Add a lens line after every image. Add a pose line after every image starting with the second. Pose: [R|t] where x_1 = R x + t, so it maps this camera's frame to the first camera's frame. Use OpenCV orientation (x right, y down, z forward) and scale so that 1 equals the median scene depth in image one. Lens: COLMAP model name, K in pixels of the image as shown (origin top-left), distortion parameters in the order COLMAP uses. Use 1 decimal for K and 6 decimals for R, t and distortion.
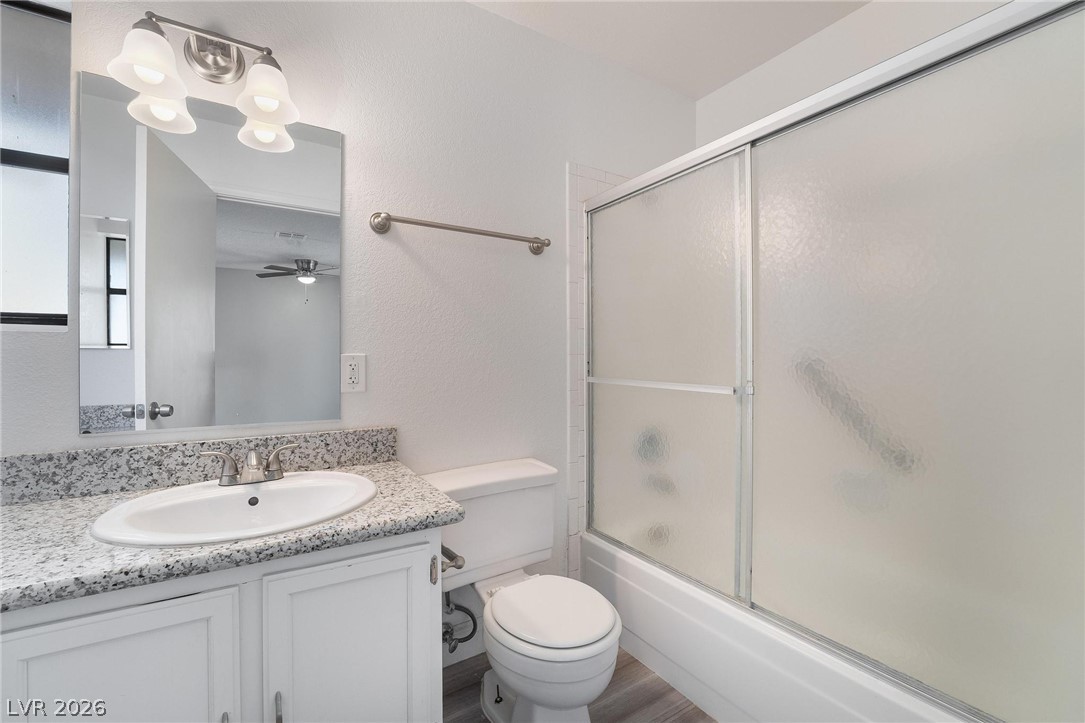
lens RADIAL K [[460.9, 0, 542.5], [0, 460.9, 361.5], [0, 0, 1]] dist [-0.017023, 0.000164]
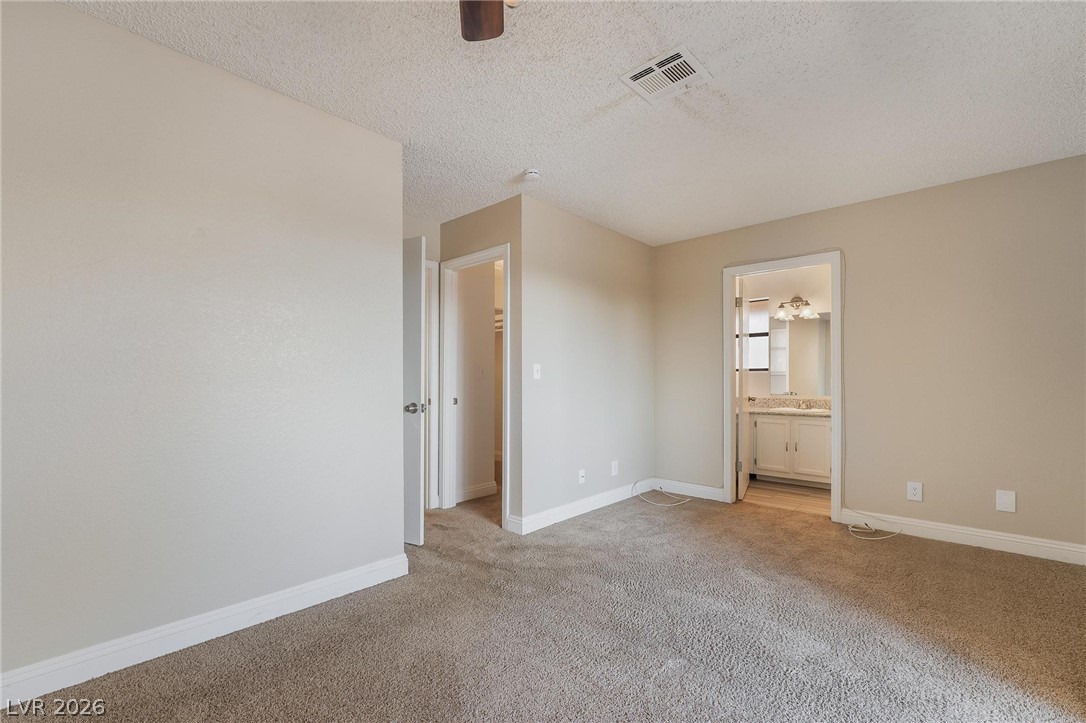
lens RADIAL K [[460.3, 0, 538.6], [0, 460.3, 378.6], [0, 0, 1]] dist [-0.003213, -0.000338]
pose [[0.268625, 0.004140, -0.963236, 2.661893], [-0.005135, 0.999983, 0.002866, -0.006597], [0.963231, 0.004176, 0.268642, -2.355241]]
